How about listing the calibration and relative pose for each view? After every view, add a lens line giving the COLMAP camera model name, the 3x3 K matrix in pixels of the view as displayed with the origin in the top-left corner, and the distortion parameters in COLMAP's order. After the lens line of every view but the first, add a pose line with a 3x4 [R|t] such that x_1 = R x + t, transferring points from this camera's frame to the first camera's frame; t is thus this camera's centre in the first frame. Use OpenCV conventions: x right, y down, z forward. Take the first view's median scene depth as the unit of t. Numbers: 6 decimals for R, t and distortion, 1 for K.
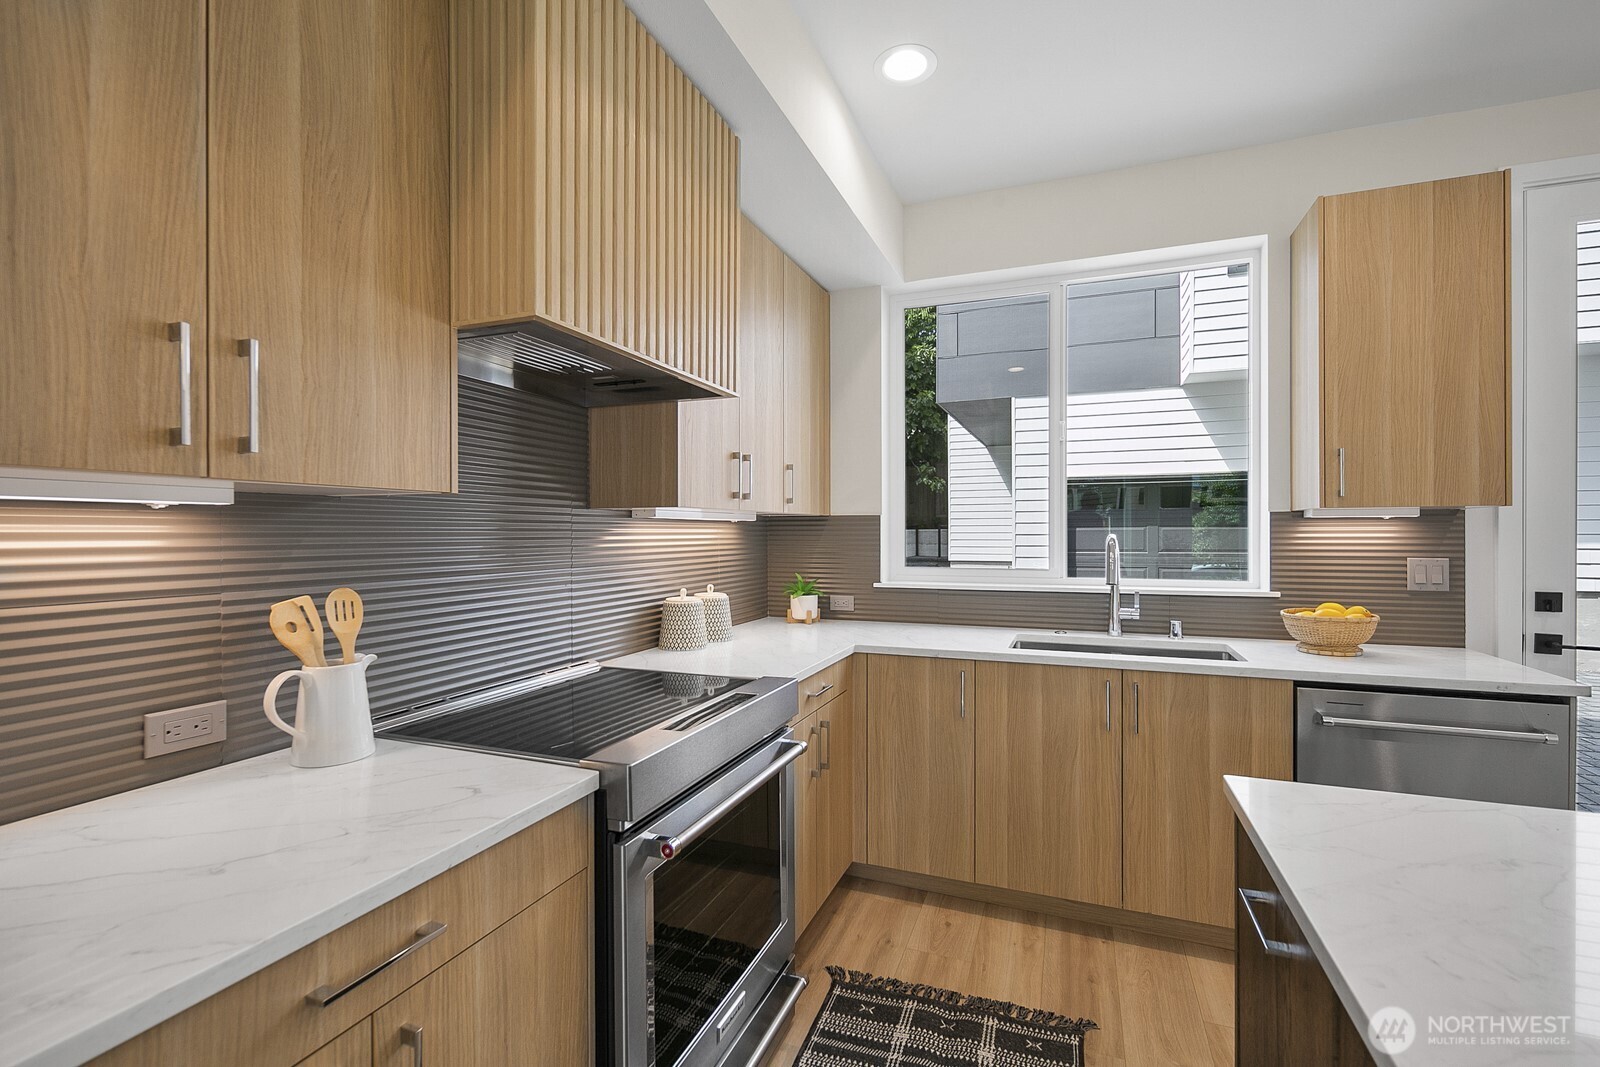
lens RADIAL K [[698.5, 0, 800.0], [0, 698.5, 533.5], [0, 0, 1]] dist [0.000611, 0.000062]
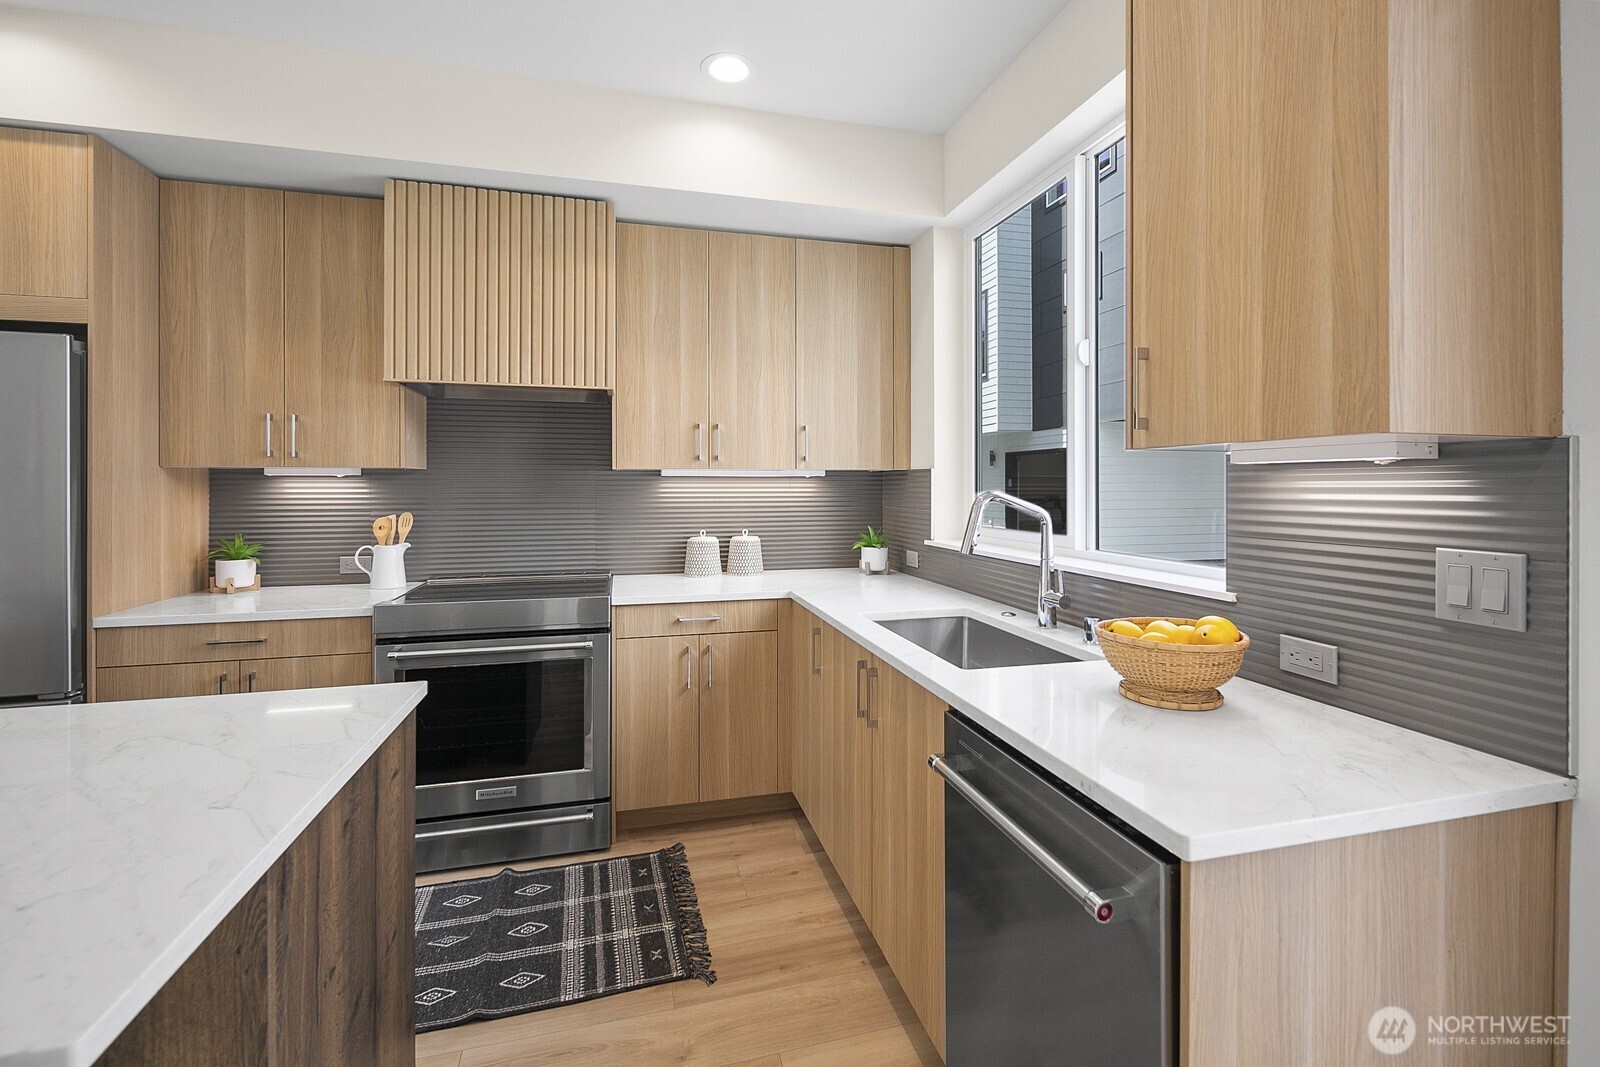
lens RADIAL K [[688.9, 0, 804.3], [0, 688.9, 482.2], [0, 0, 1]] dist [-0.000590, -0.000297]
pose [[0.596807, -0.001808, -0.802383, 1.079022], [-0.002640, 0.999988, -0.004217, -0.005634], [0.802380, 0.004635, 0.596795, 0.430538]]
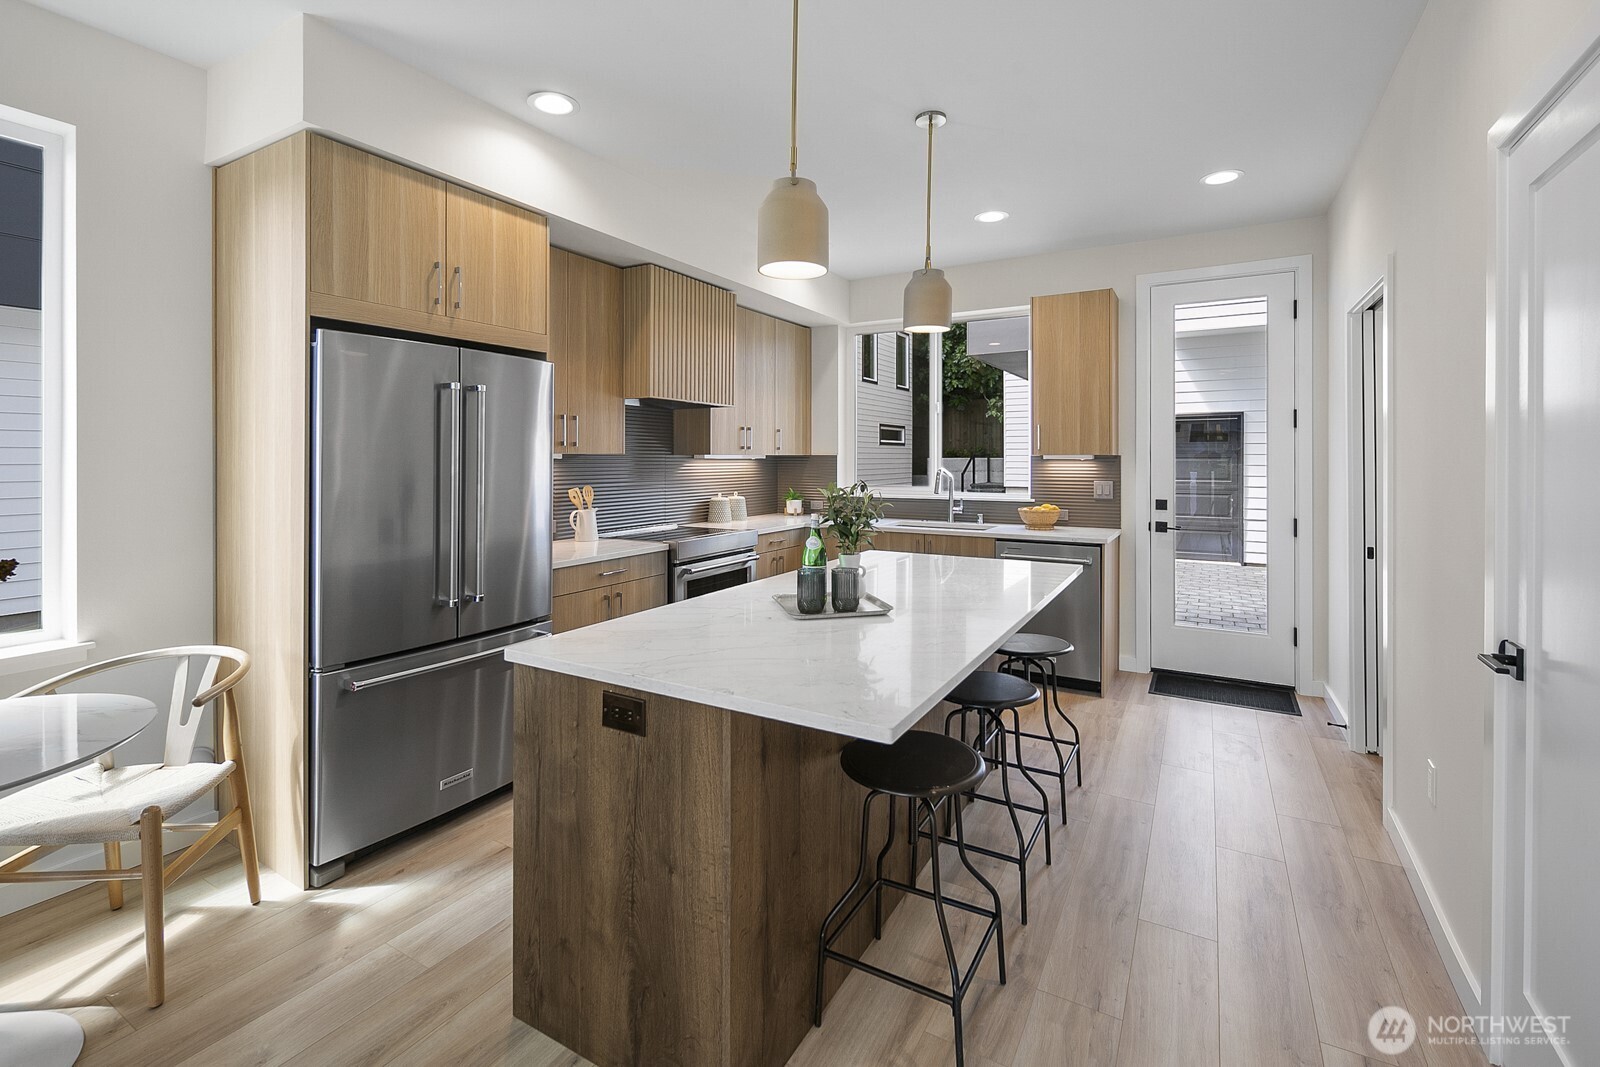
lens RADIAL K [[706.8, 0, 798.8], [0, 706.8, 460.6], [0, 0, 1]] dist [0.001720, 0.000111]
pose [[0.988225, 0.004419, -0.152942, 0.412186], [-0.004173, 0.999989, 0.001924, -0.022262], [0.152949, -0.001263, 0.988233, -1.093119]]
